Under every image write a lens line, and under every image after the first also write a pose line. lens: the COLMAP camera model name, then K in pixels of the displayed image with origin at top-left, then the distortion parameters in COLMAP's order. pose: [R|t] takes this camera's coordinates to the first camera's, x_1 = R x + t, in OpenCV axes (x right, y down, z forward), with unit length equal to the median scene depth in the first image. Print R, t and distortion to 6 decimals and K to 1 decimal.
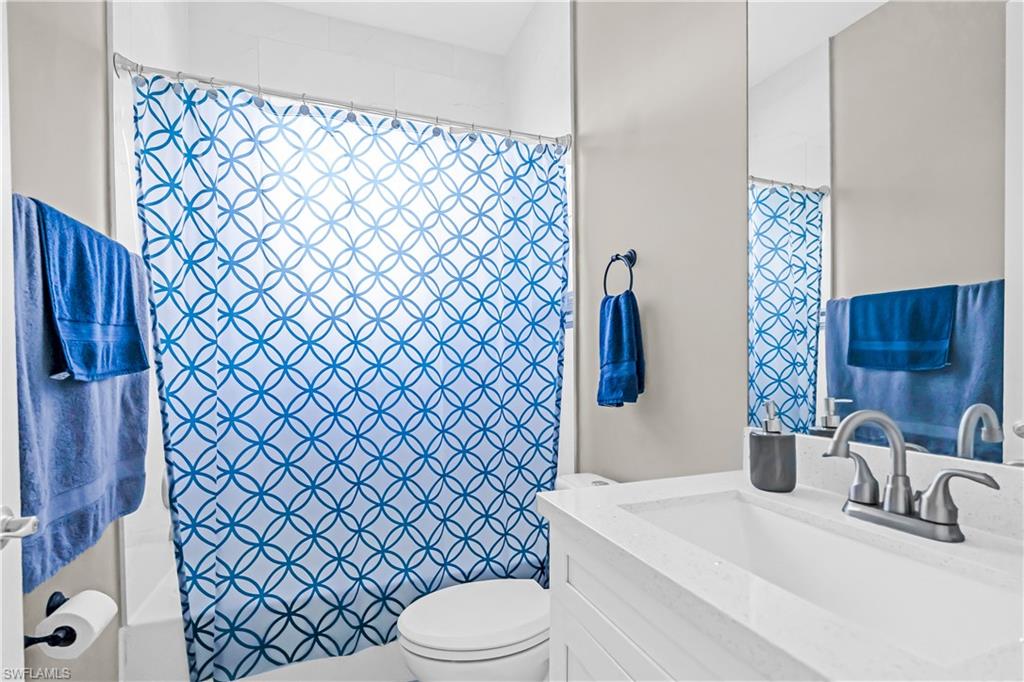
lens RADIAL K [[466.1, 0, 503.1], [0, 466.1, 369.6], [0, 0, 1]] dist [-0.002614, 0.000348]
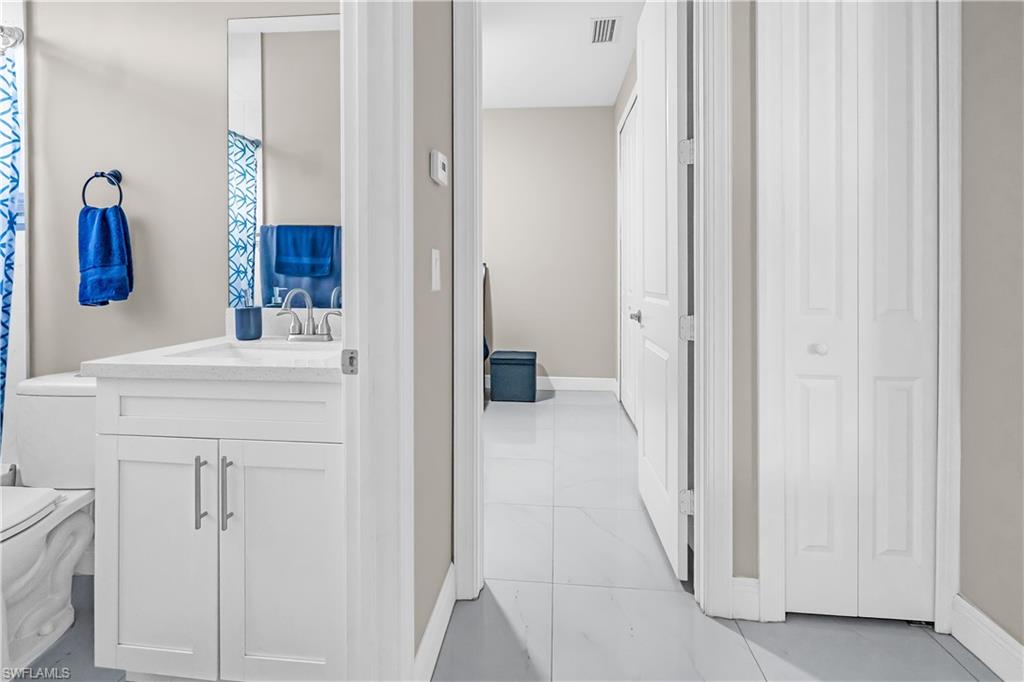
lens RADIAL K [[466.1, 0, 510.4], [0, 466.1, 276.1], [0, 0, 1]] dist [-0.002614, 0.000348]
pose [[0.429697, 0.000863, 0.902973, -0.356462], [0.012055, 0.999905, -0.006692, 0.028307], [-0.902893, 0.013761, 0.429645, -0.392279]]
